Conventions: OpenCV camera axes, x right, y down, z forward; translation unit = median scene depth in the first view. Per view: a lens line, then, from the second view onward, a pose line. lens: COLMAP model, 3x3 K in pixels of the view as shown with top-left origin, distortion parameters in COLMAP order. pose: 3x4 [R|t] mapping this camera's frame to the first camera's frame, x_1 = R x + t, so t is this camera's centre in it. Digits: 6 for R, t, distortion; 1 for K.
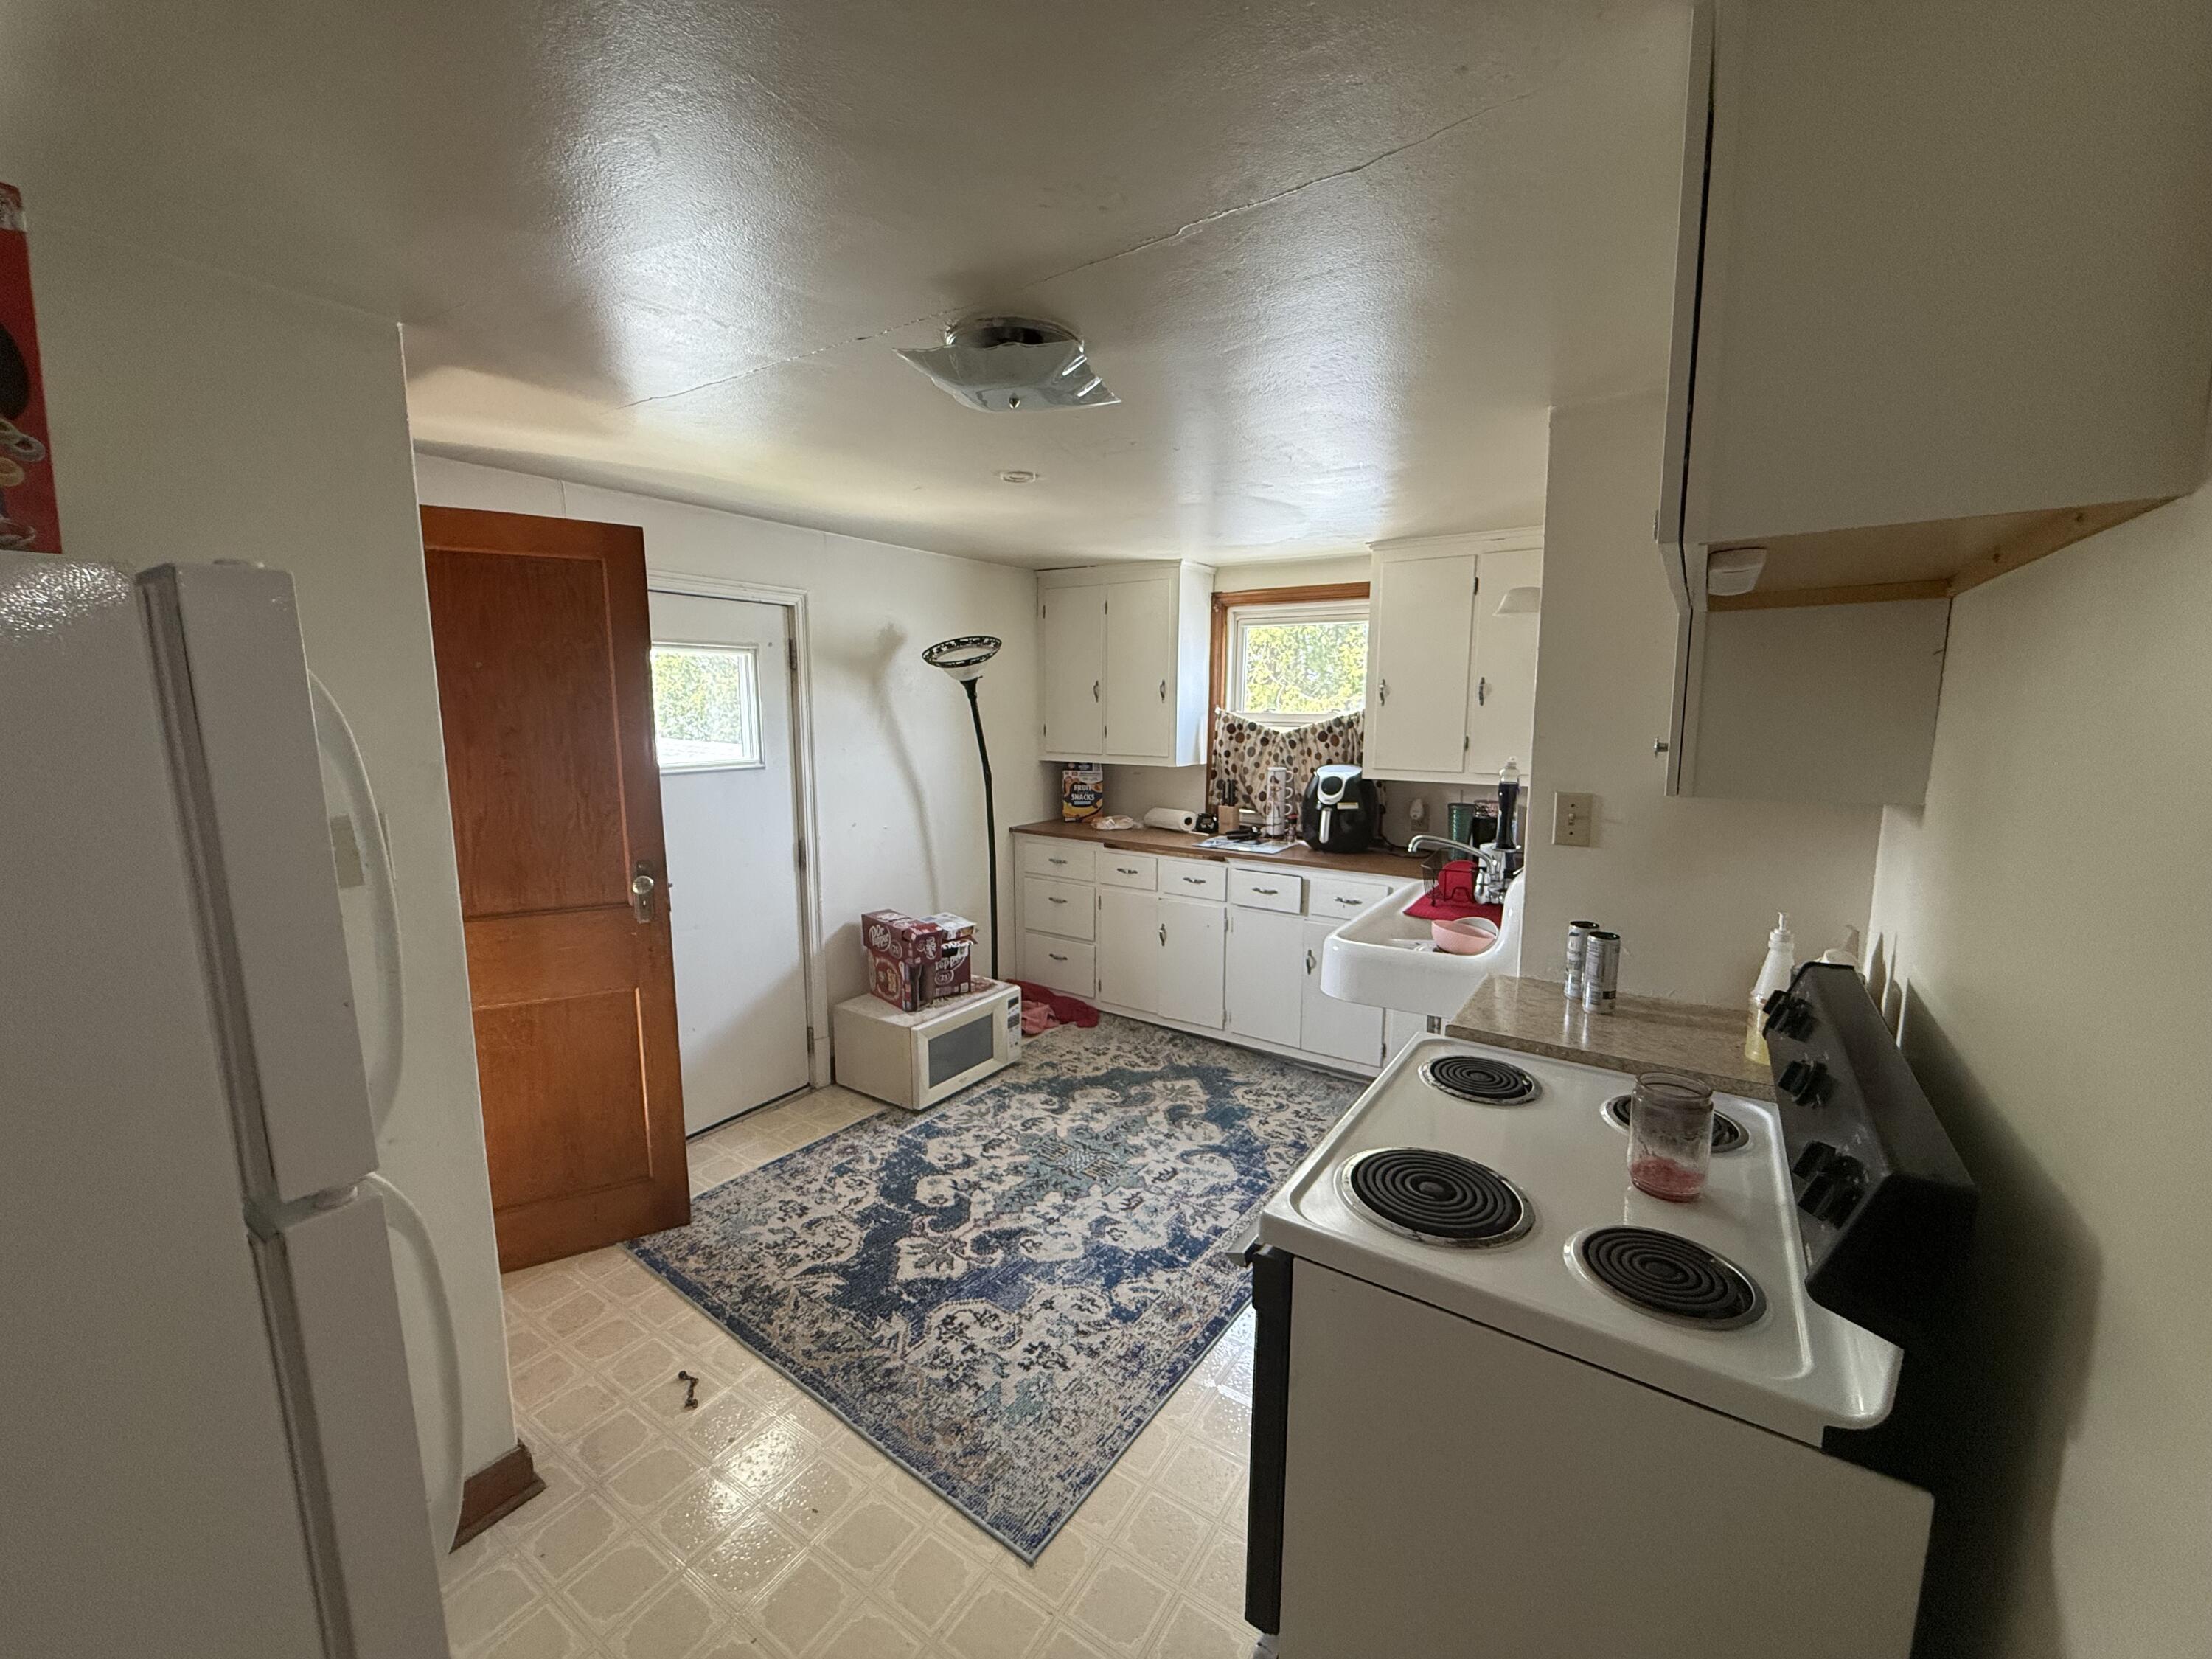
lens RADIAL K [[883.4, 0, 1101.7], [0, 883.4, 829.3], [0, 0, 1]] dist [0.003112, -0.000113]
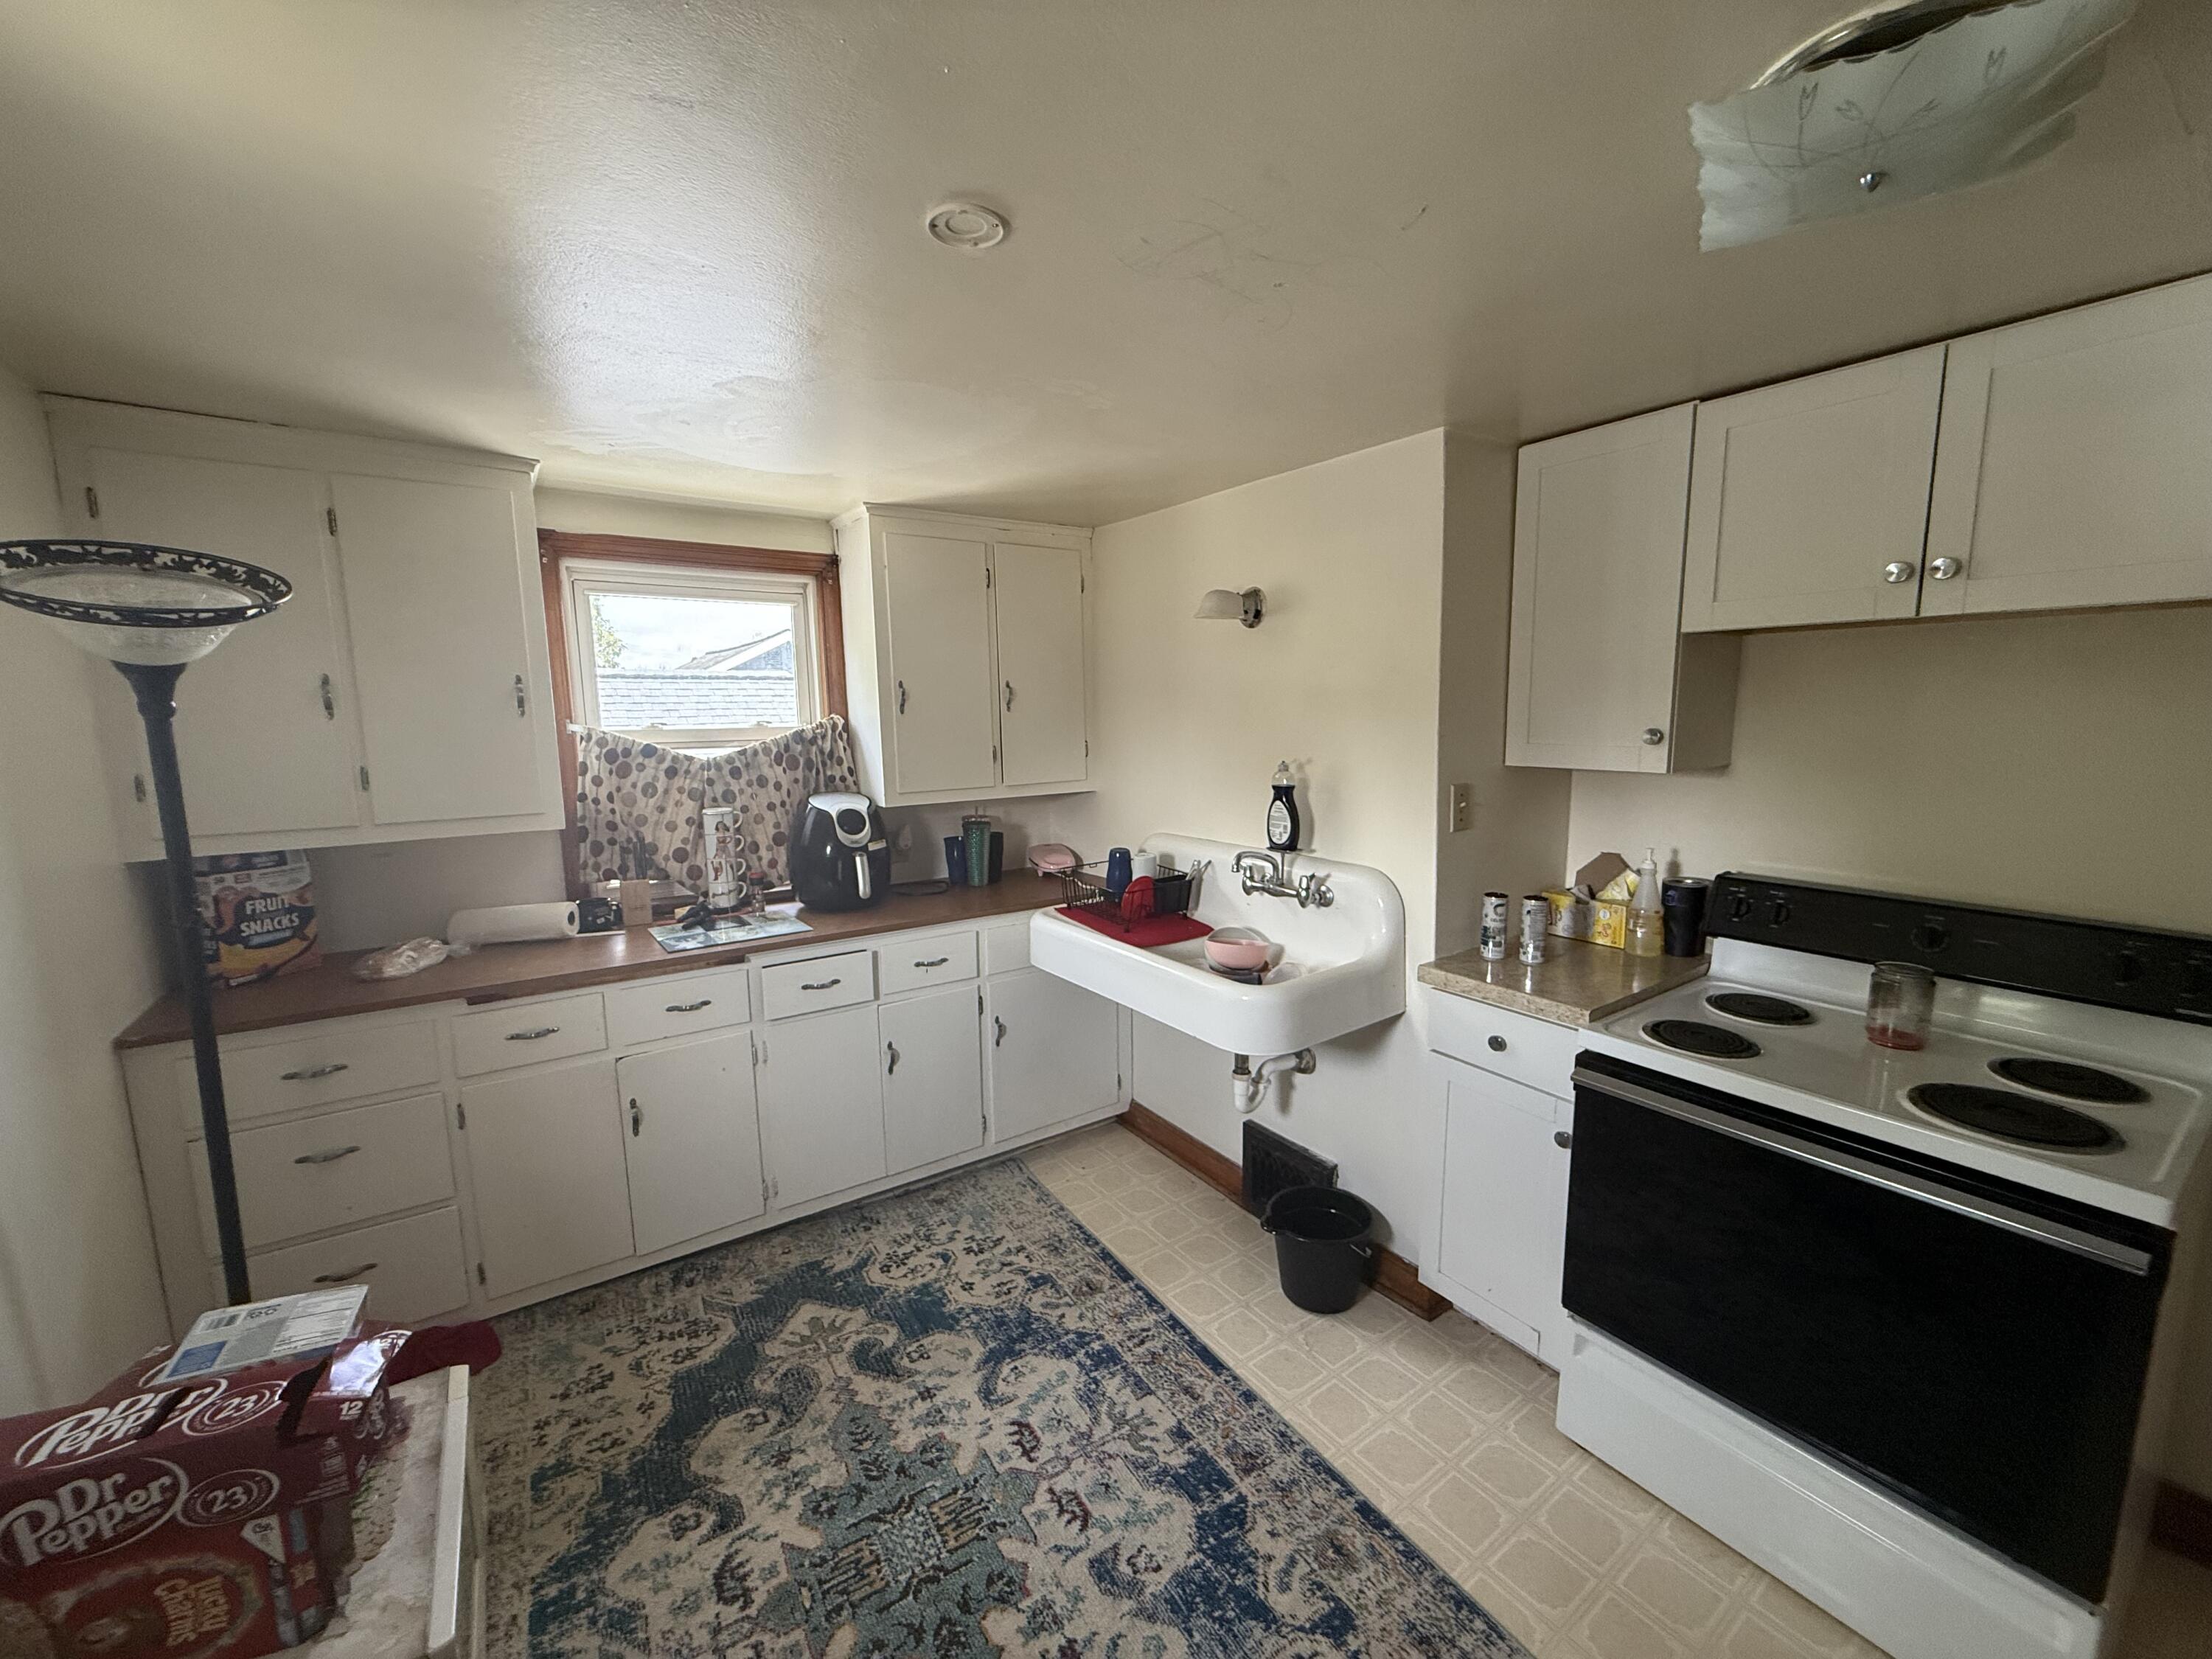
lens RADIAL K [[883.4, 0, 1105.2], [0, 883.4, 828.3], [0, 0, 1]] dist [0.003112, -0.000113]
pose [[0.366041, -0.137806, 0.920339, -0.353476], [0.146226, 0.985207, 0.089362, -0.080091], [-0.919039, 0.101867, 0.380777, 0.520973]]
